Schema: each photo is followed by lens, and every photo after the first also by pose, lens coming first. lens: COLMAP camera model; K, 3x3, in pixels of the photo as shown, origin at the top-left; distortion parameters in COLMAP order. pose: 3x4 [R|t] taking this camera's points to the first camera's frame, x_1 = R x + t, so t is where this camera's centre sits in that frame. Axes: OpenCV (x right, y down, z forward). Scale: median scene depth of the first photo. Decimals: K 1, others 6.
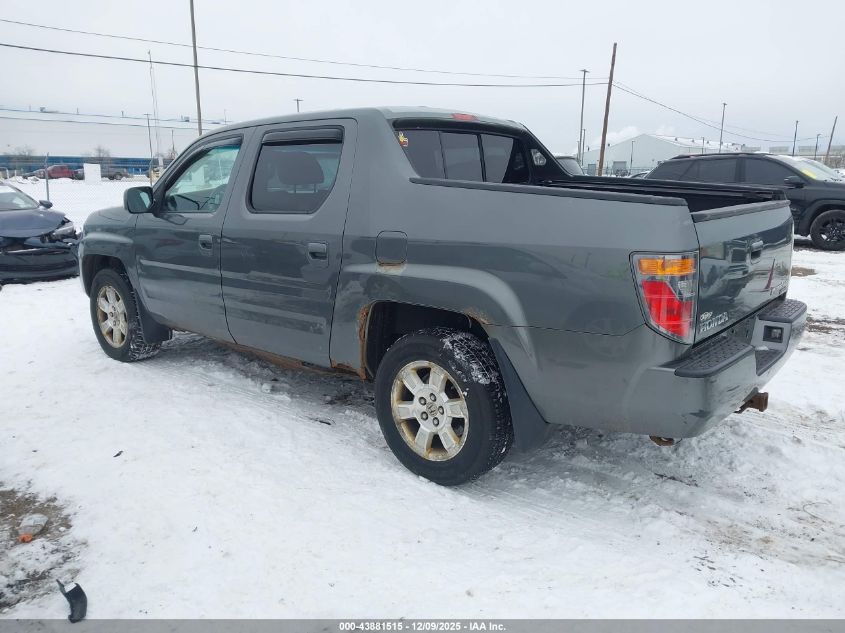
lens RADIAL K [[691.3, 0, 448.5], [0, 691.3, 327.3], [0, 0, 1]] dist [0.131876, -0.276411]
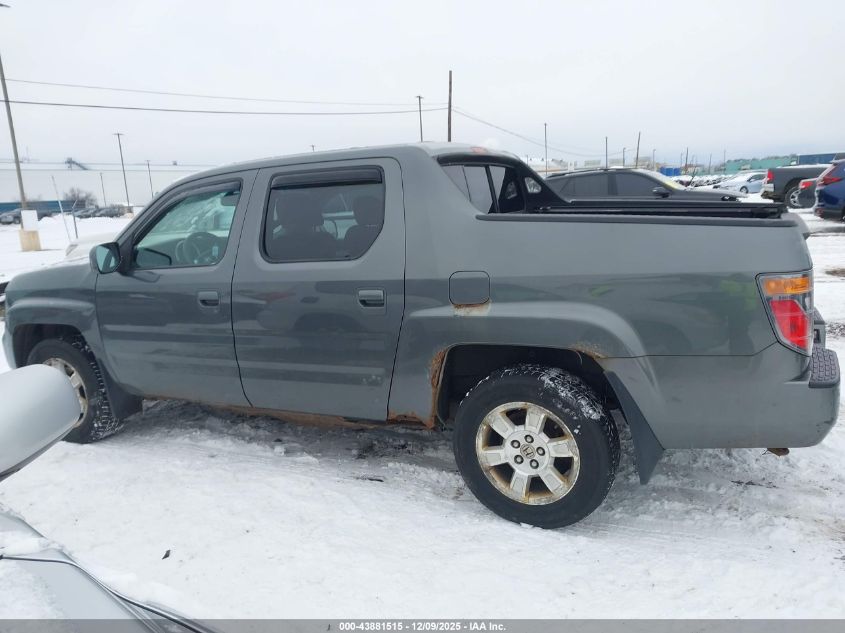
lens RADIAL K [[685.5, 0, 455.9], [0, 685.5, 318.0], [0, 0, 1]] dist [0.023544, 0.000803]
pose [[0.966834, -0.100004, 0.235013, -0.308737], [0.109372, 0.993630, -0.027141, -0.047934], [-0.230802, 0.051945, 0.971613, 0.084040]]
